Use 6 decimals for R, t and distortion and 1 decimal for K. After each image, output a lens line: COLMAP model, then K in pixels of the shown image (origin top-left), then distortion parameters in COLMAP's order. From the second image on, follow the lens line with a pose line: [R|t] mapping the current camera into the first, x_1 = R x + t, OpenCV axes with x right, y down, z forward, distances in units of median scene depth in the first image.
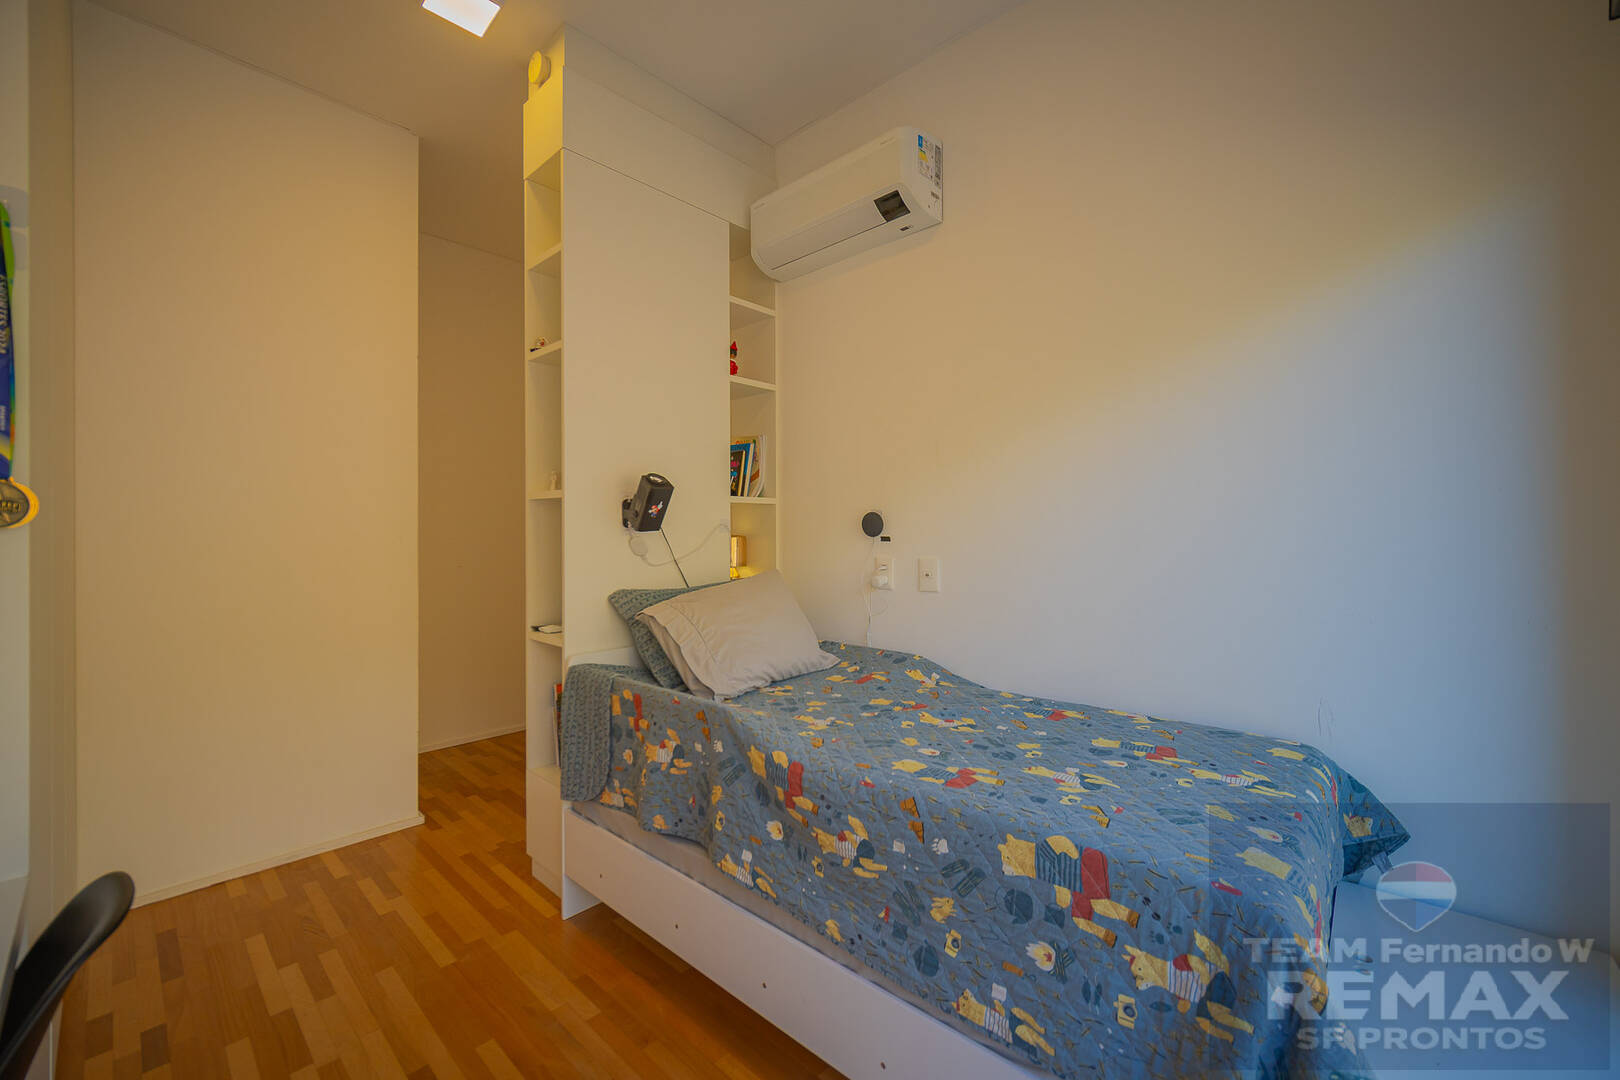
lens RADIAL K [[651.5, 0, 815.7], [0, 651.5, 533.2], [0, 0, 1]] dist [-0.000756, 0.000217]
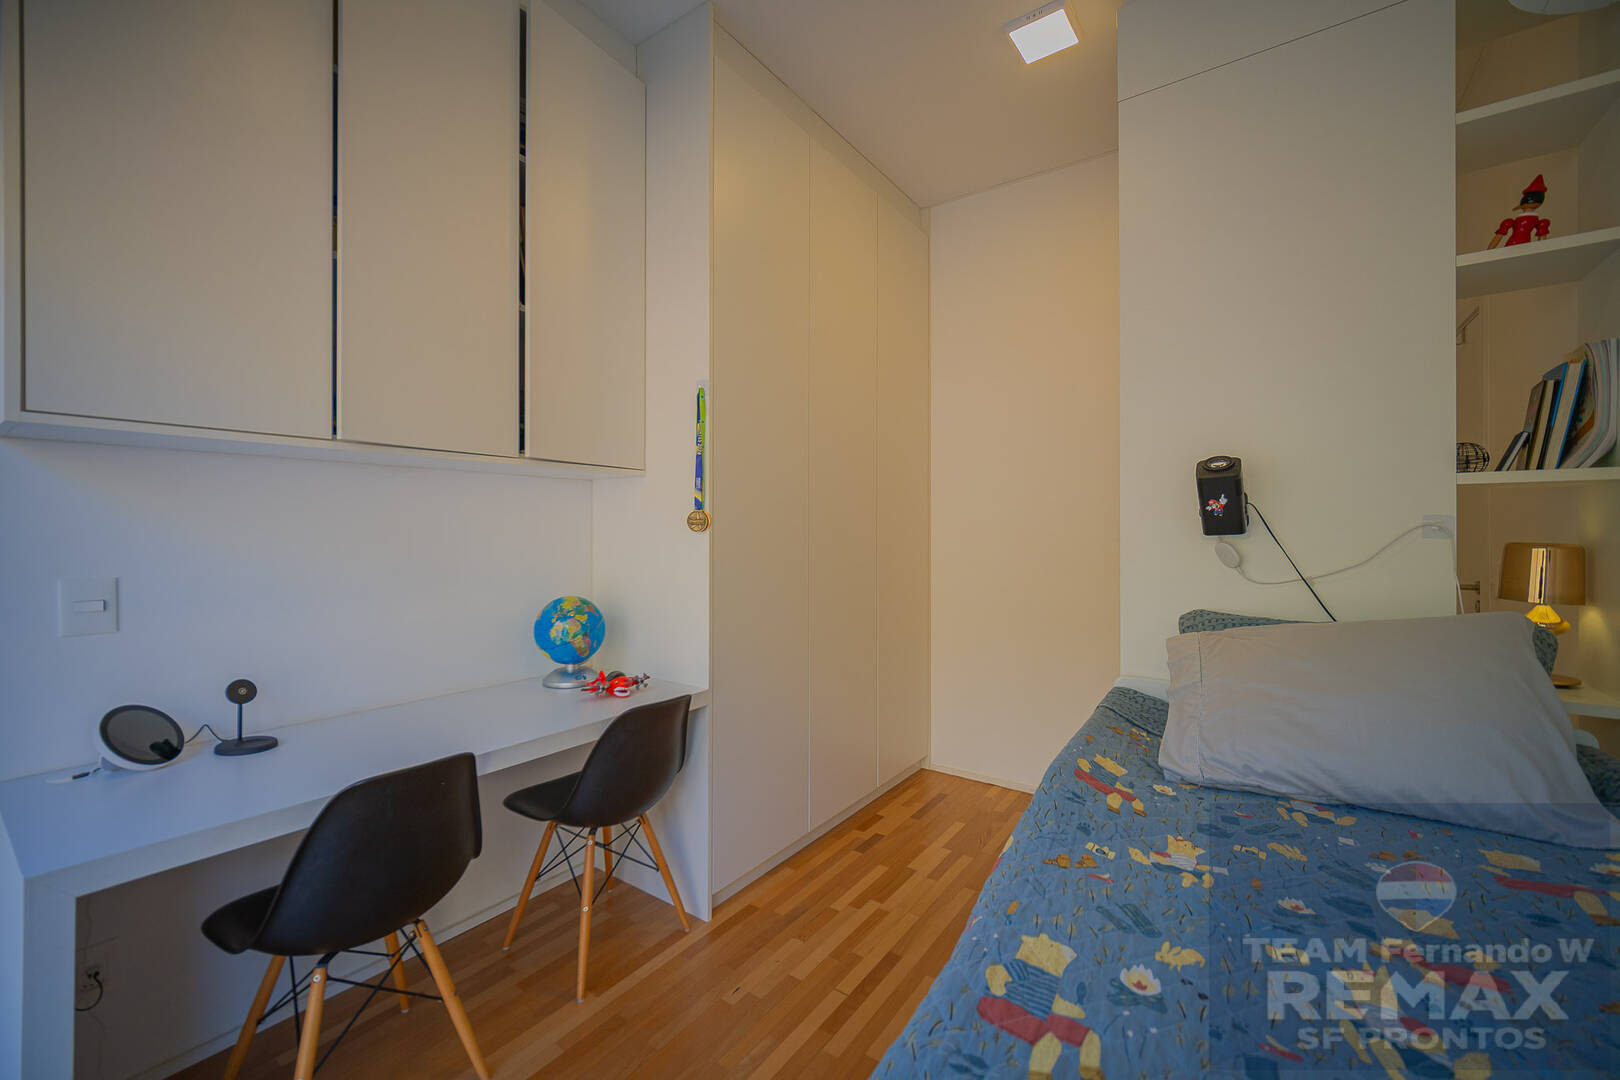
lens RADIAL K [[651.5, 0, 815.7], [0, 651.5, 533.2], [0, 0, 1]] dist [-0.000756, 0.000217]
pose [[0.119621, 0.006123, -0.992801, 0.622803], [-0.006054, 0.999967, 0.005438, -0.008999], [0.992801, 0.005360, 0.119654, 0.671269]]
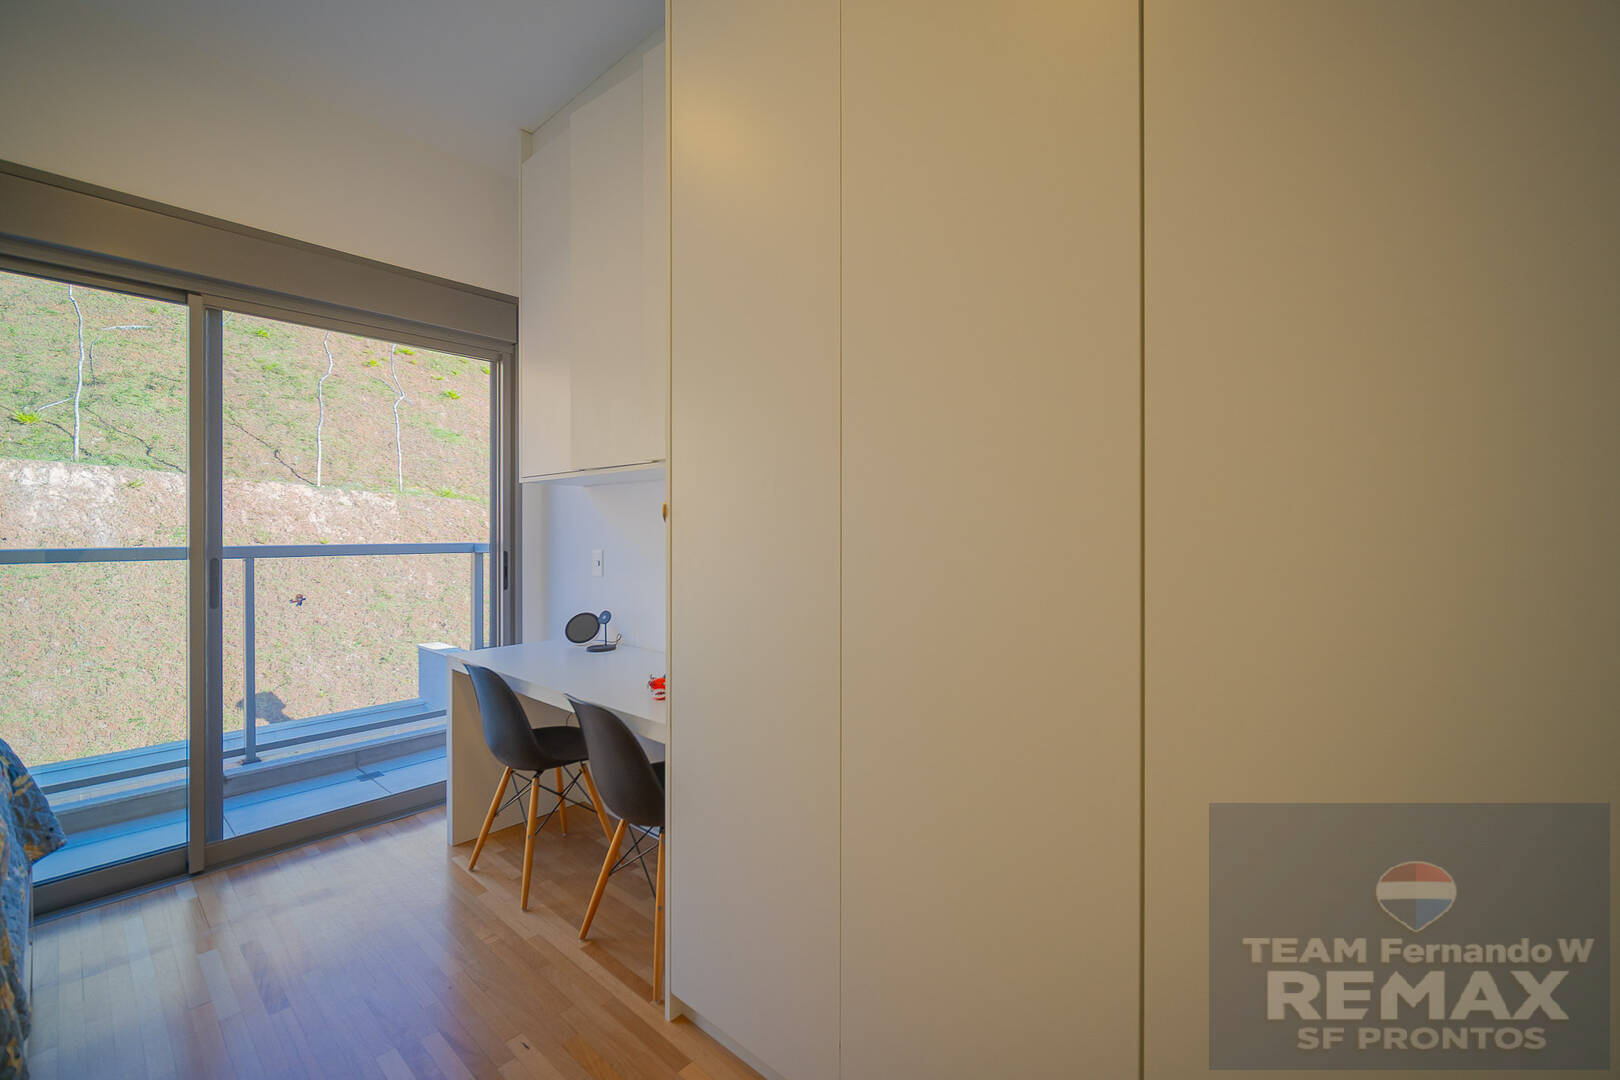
lens RADIAL K [[659.3, 0, 779.2], [0, 659.3, 531.3], [0, 0, 1]] dist [-0.000652, 0.000287]
pose [[-0.999994, -0.001881, 0.002977, -0.941044], [-0.001867, 0.999988, 0.004503, -0.003962], [-0.002985, 0.004497, -0.999985, 1.708819]]
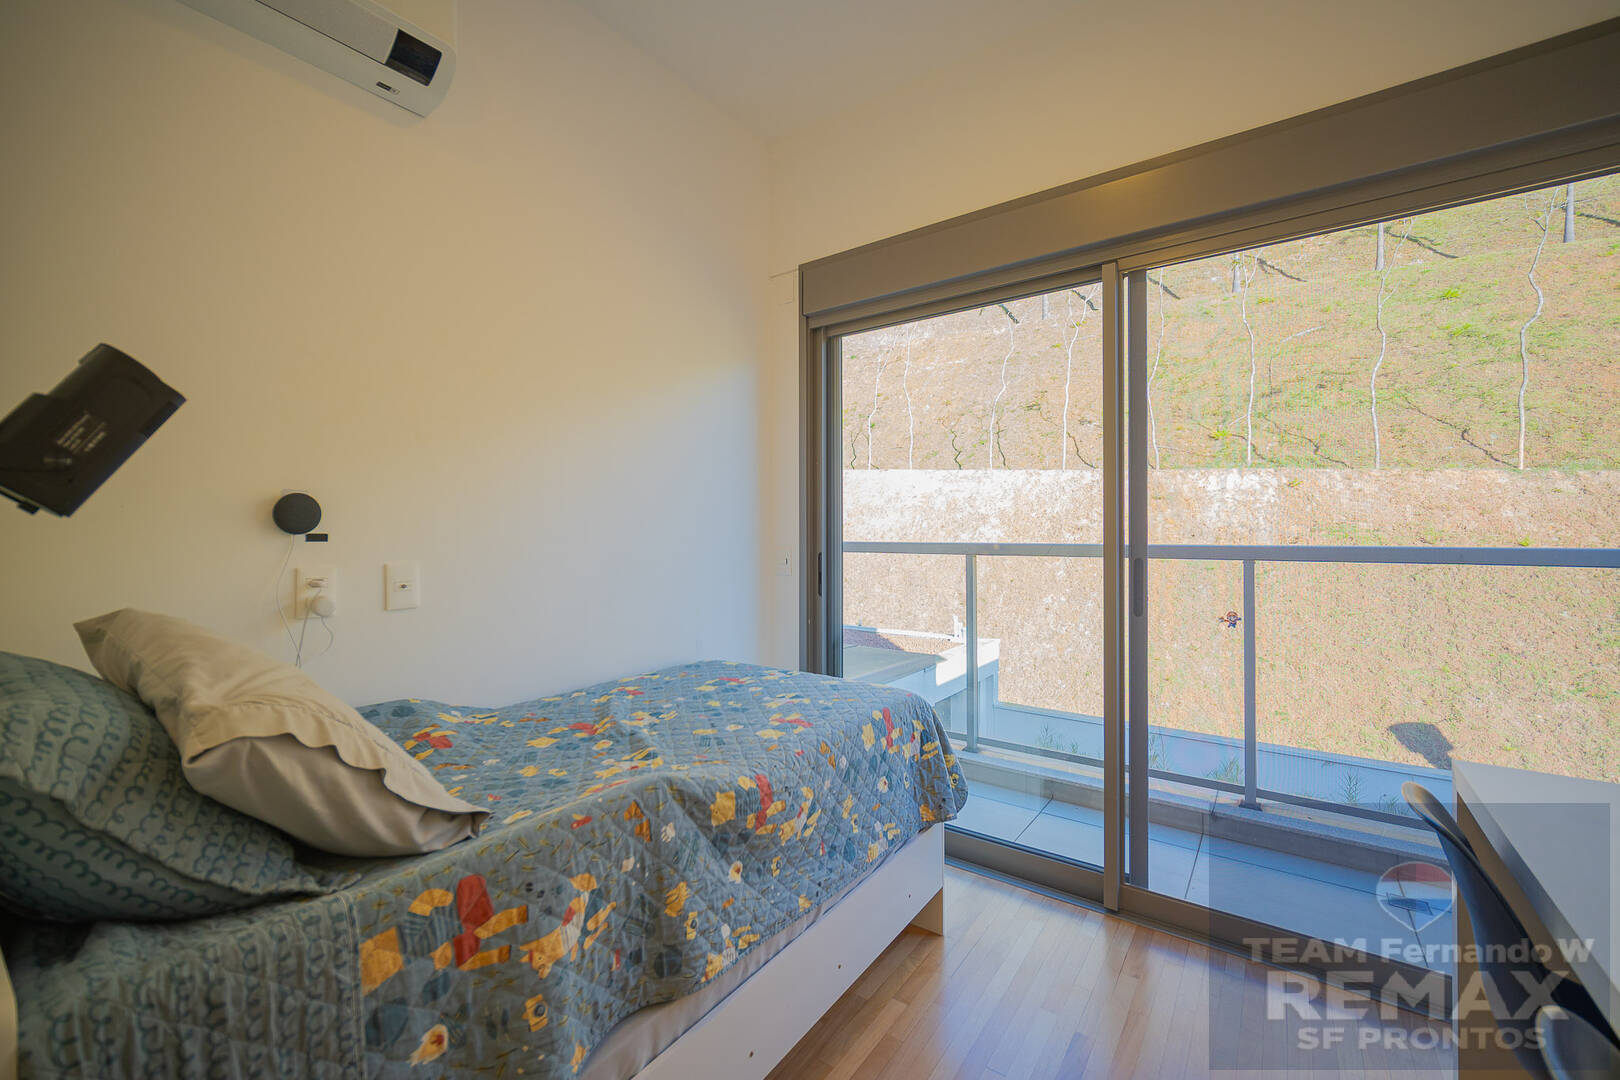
lens RADIAL K [[668.0, 0, 761.3], [0, 668.0, 528.1], [0, 0, 1]] dist [0.000298, -0.000111]
pose [[-0.072743, 0.001217, 0.997350, -0.917033], [0.005254, 0.999986, -0.000837, 0.003649], [-0.997337, 0.005179, -0.072748, 1.004883]]
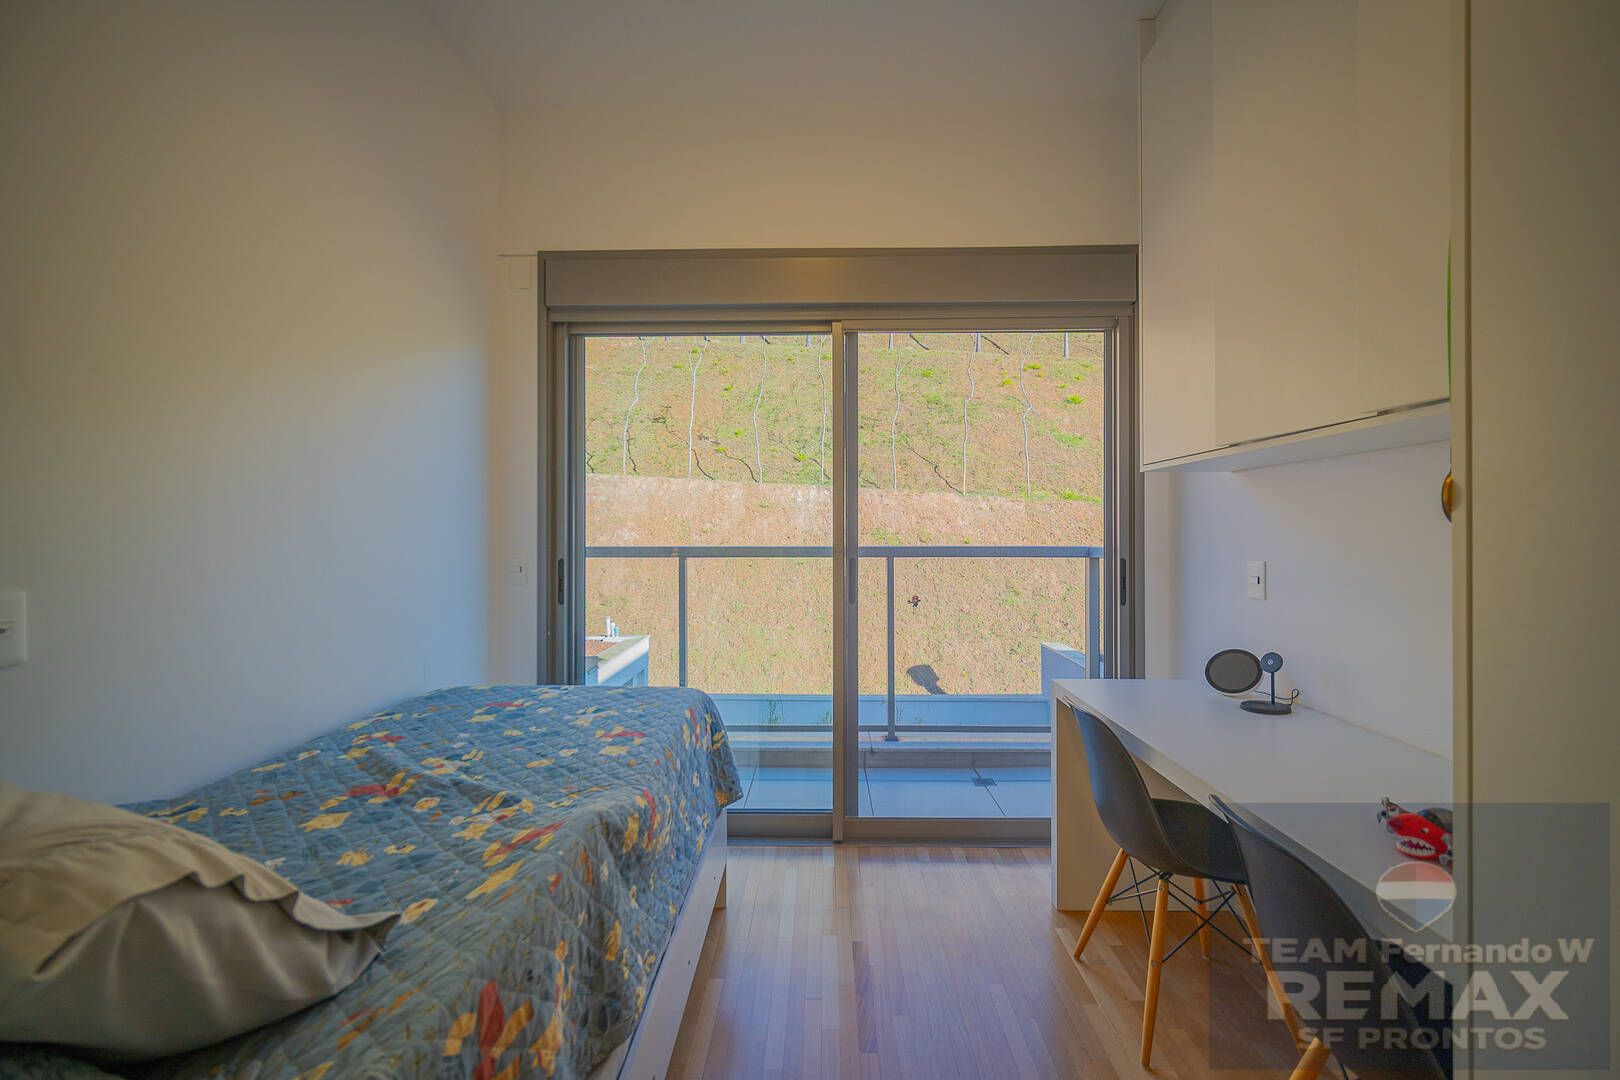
lens RADIAL K [[646.8, 0, 813.2], [0, 646.8, 528.0], [0, 0, 1]] dist [-0.003527, -0.000317]
pose [[-0.658935, 0.002443, 0.752196, -0.799943], [0.001385, 0.999997, -0.002034, -0.006146], [-0.752199, -0.000299, -0.658936, 1.333321]]
